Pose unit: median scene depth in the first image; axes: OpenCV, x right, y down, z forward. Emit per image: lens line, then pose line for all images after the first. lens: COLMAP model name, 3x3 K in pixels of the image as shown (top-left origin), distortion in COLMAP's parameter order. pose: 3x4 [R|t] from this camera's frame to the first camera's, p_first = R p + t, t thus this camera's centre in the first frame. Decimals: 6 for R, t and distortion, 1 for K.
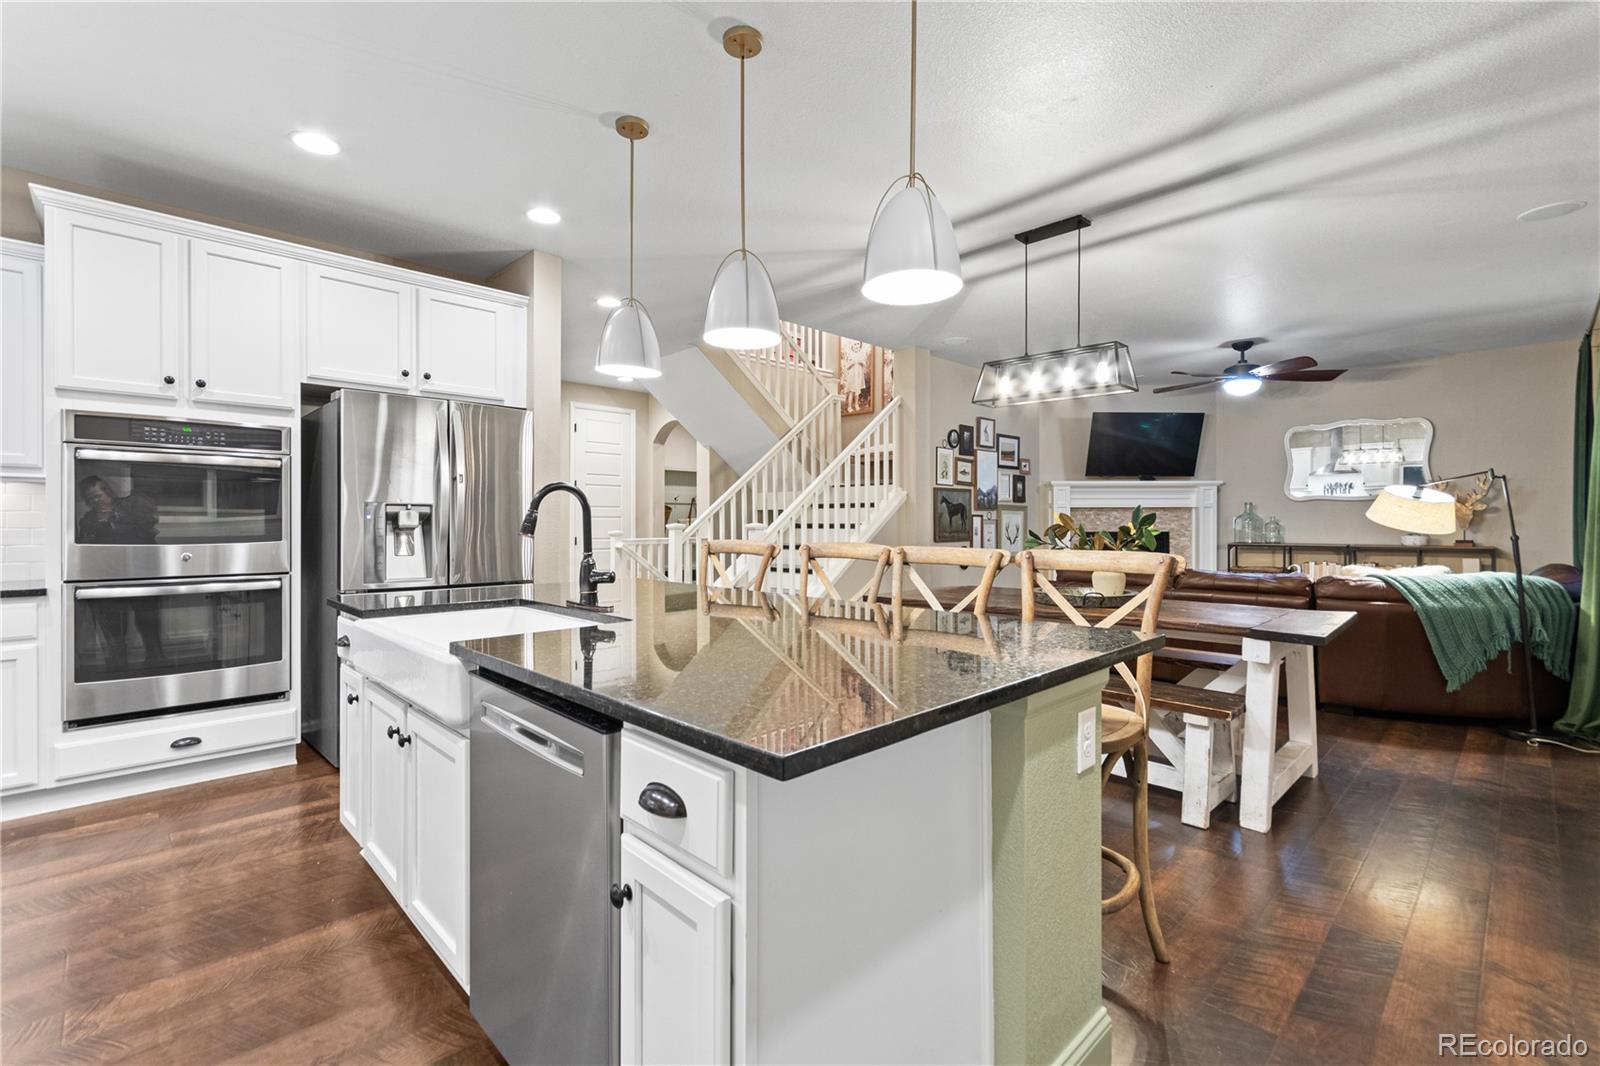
lens RADIAL K [[693.0, 0, 780.1], [0, 693.0, 521.8], [0, 0, 1]] dist [-0.003784, -0.000586]
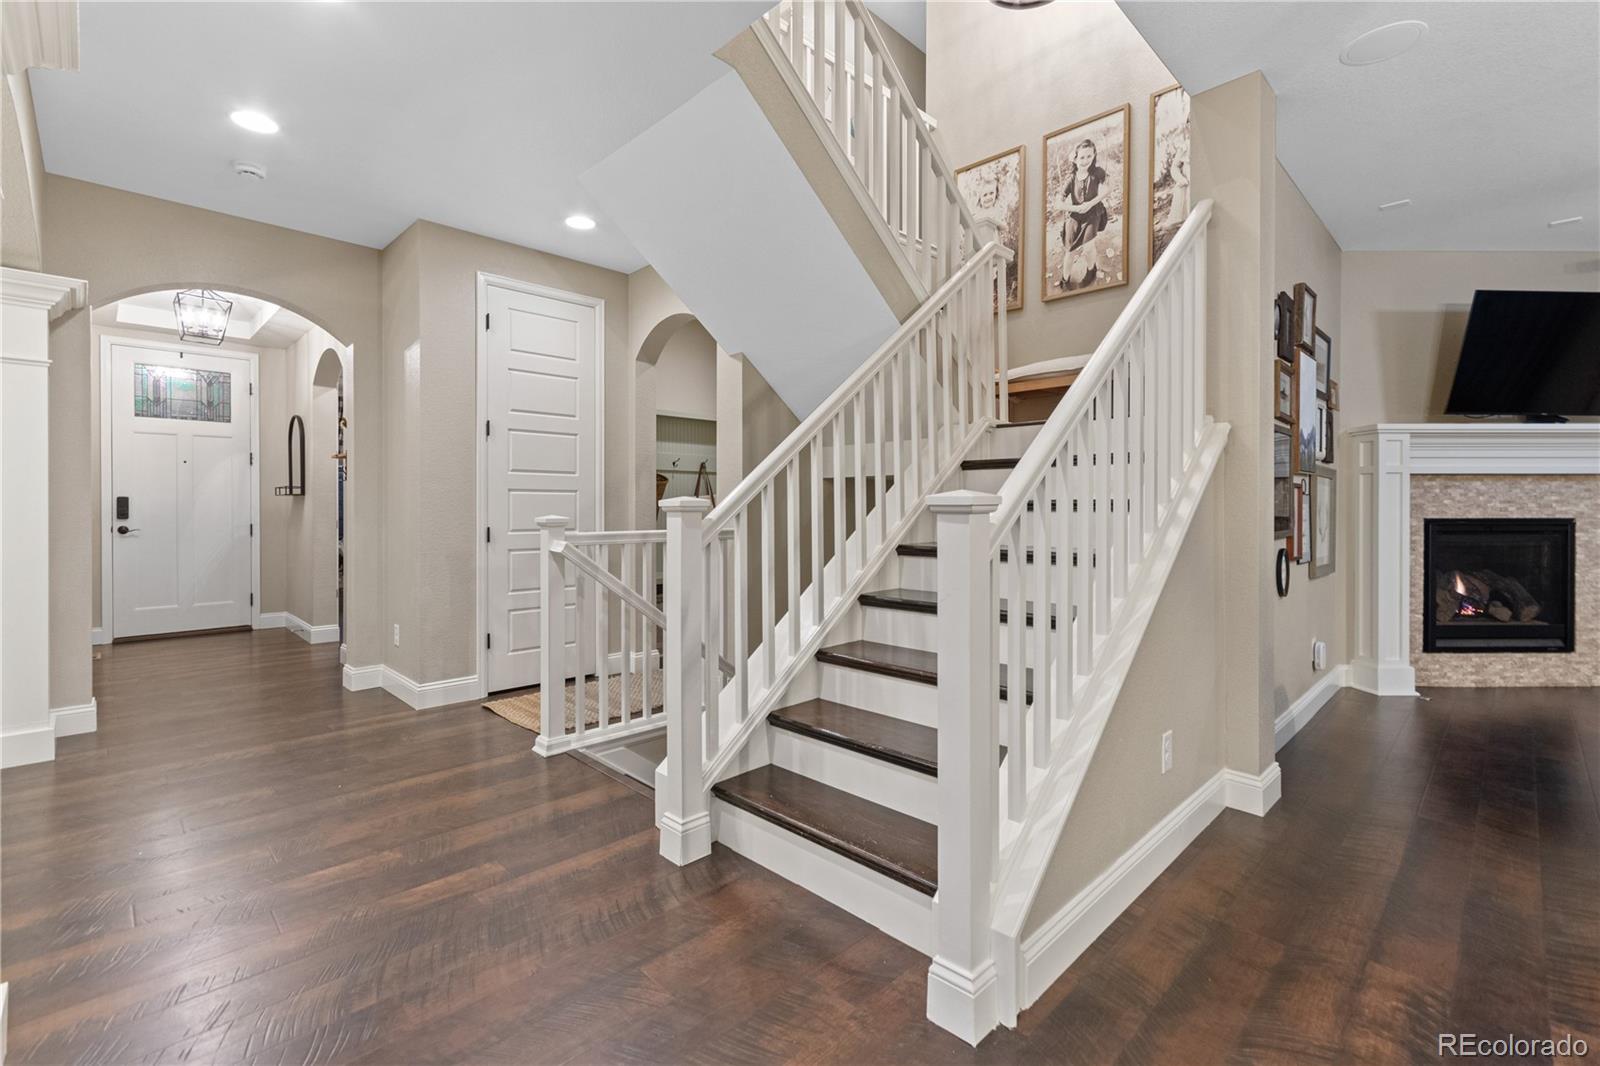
lens RADIAL K [[707.5, 0, 782.9], [0, 707.5, 506.4], [0, 0, 1]] dist [0.010513, -0.007980]
pose [[0.999920, 0.000827, 0.012628, -0.185079], [-0.000802, 0.999998, -0.001987, 0.016064], [-0.012630, 0.001977, 0.999918, 1.104915]]
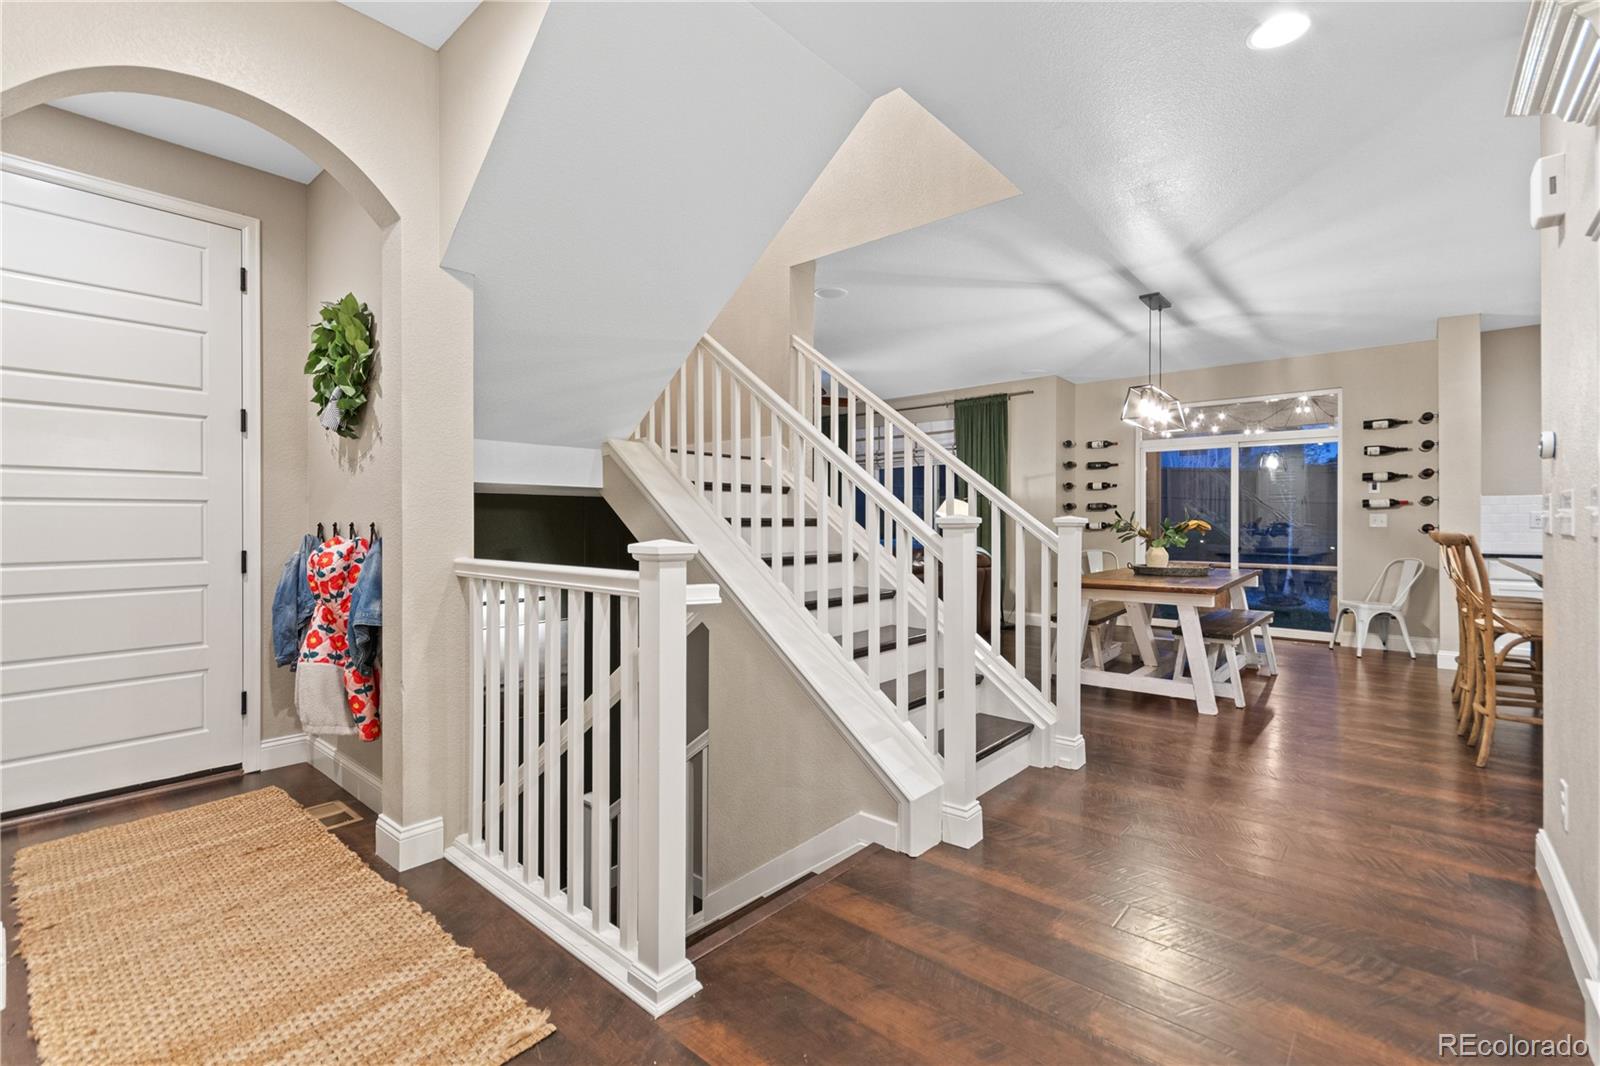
lens RADIAL K [[712.6, 0, 794.3], [0, 712.6, 523.5], [0, 0, 1]] dist [0.002037, 0.000056]
pose [[-0.094752, 0.000265, 0.995501, -1.054194], [0.001235, 0.999999, -0.000148, 0.011369], [-0.995500, 0.001215, -0.094752, 2.088535]]
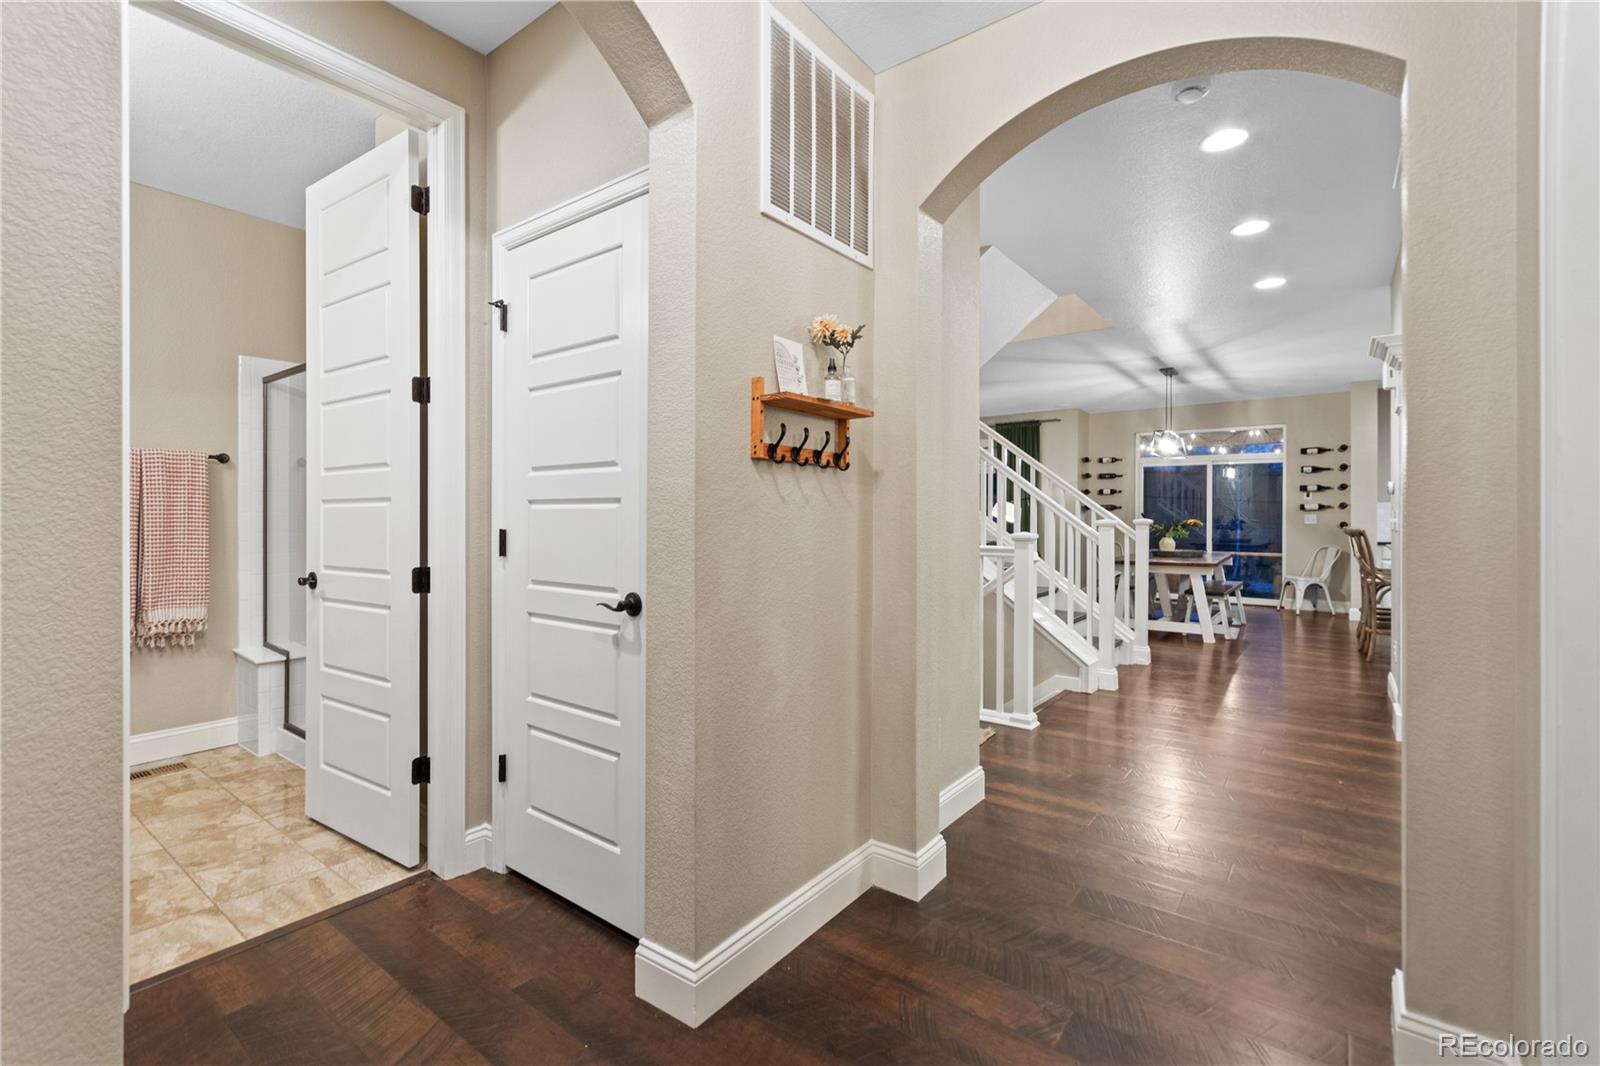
lens RADIAL K [[712.6, 0, 797.5], [0, 712.6, 518.4], [0, 0, 1]] dist [0.001578, 0.000222]
pose [[-0.160441, -0.001731, 0.987044, -1.673482], [-0.000343, 0.999998, 0.001698, -0.001996], [-0.987045, -0.000066, -0.160442, 2.721935]]
